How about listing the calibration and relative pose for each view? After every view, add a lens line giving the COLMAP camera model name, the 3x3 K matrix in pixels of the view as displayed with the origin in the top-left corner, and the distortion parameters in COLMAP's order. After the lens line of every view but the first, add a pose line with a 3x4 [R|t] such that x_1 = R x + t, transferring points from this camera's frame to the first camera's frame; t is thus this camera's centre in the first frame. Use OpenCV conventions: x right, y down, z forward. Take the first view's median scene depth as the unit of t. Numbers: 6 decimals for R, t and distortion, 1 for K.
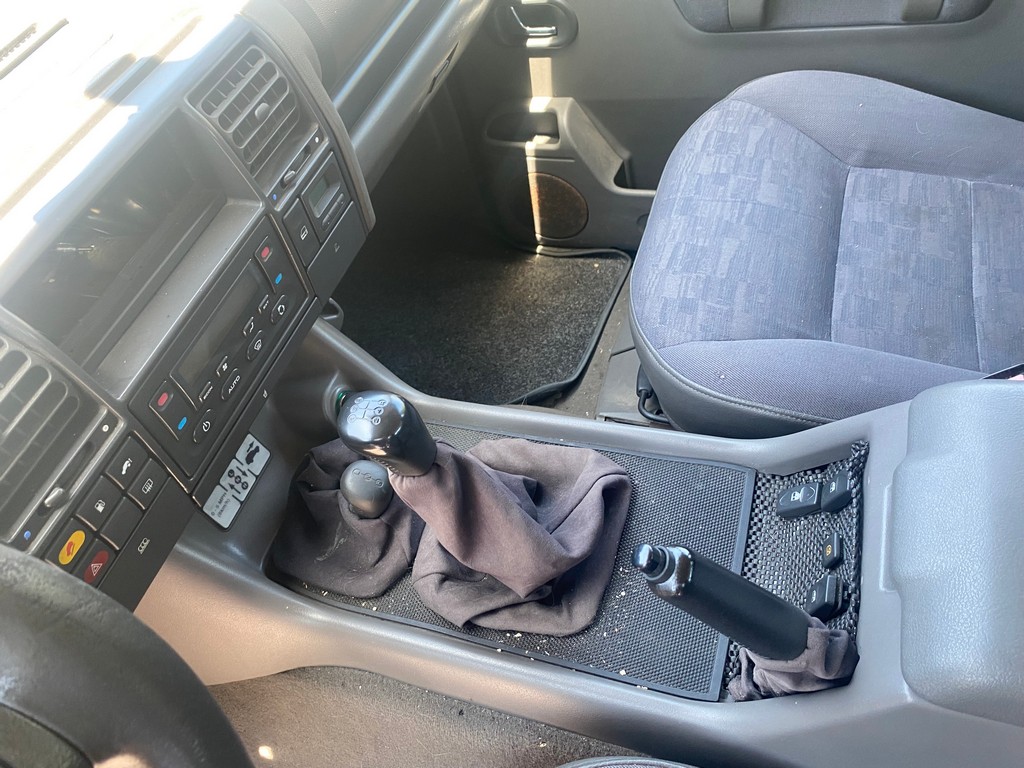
lens RADIAL K [[773.0, 0, 512.0], [0, 773.0, 384.0], [0, 0, 1]] dist [-0.004877, -0.001698]
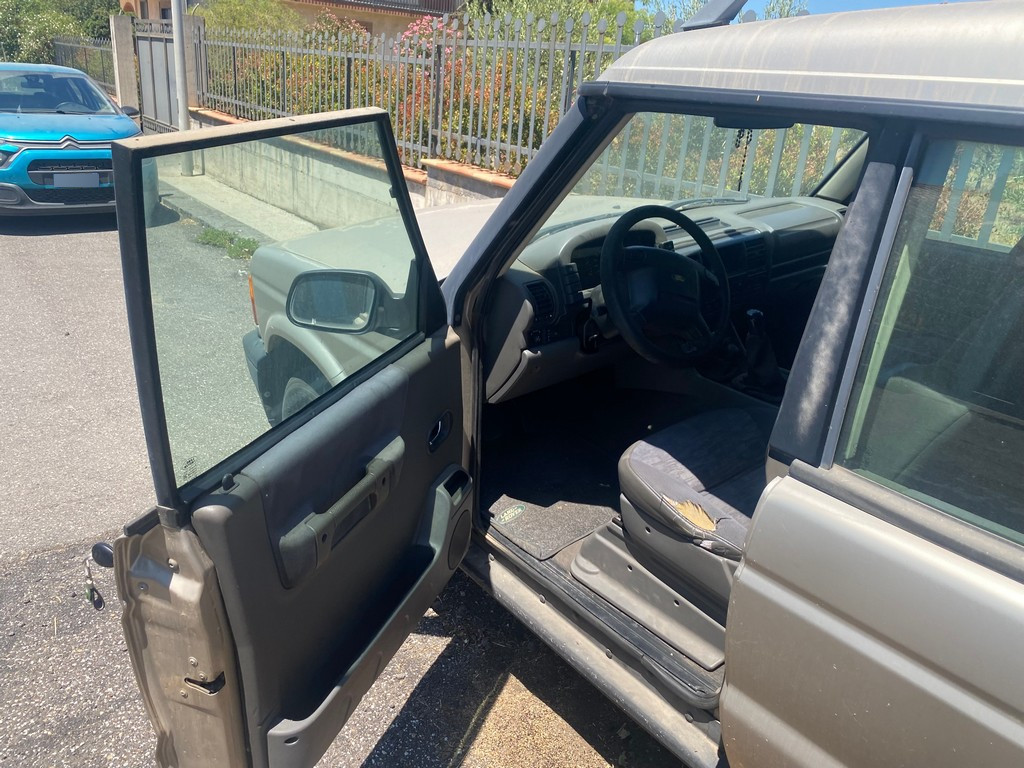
lens RADIAL K [[773.0, 0, 512.0], [0, 773.0, 384.0], [0, 0, 1]] dist [-0.004877, -0.001698]
pose [[0.815622, 0.401482, -0.416620, 0.343095], [-0.533807, 0.799921, -0.274184, 1.180473], [0.223183, 0.446025, 0.866747, -1.461333]]
